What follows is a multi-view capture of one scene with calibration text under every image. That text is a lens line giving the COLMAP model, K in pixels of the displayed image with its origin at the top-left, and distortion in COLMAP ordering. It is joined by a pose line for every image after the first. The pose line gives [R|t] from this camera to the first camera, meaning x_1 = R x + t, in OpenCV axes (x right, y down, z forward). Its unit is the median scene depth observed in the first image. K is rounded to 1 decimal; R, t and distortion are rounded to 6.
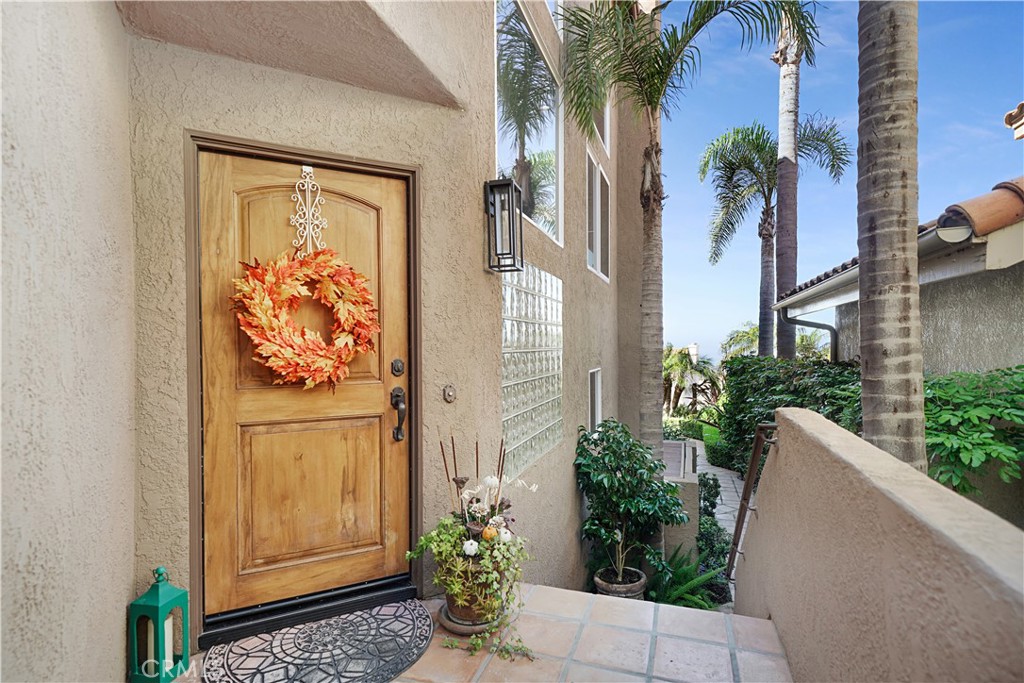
lens RADIAL K [[522.1, 0, 512.0], [0, 522.1, 341.5], [0, 0, 1]] dist [-0.000333, -0.000035]
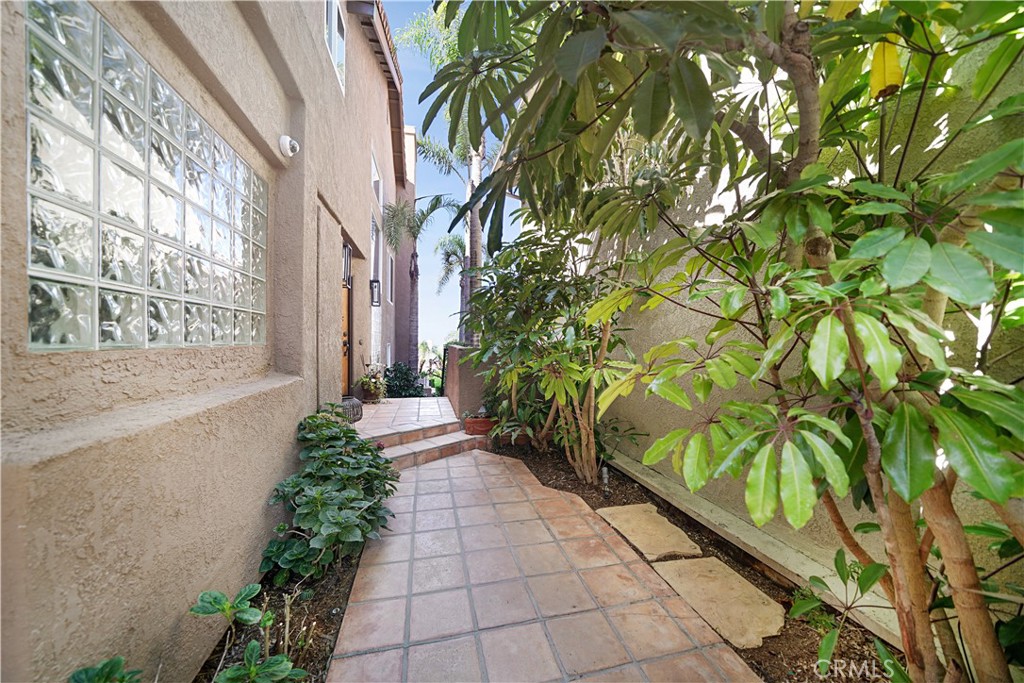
lens RADIAL K [[365.6, 0, 512.0], [0, 365.6, 341.5], [0, 0, 1]] dist [-0.000052, -0.000002]
pose [[0.850239, 0.005165, 0.526371, -0.254535], [-0.005413, 0.999985, -0.001069, 0.044174], [-0.526369, -0.001941, 0.850254, -0.733396]]
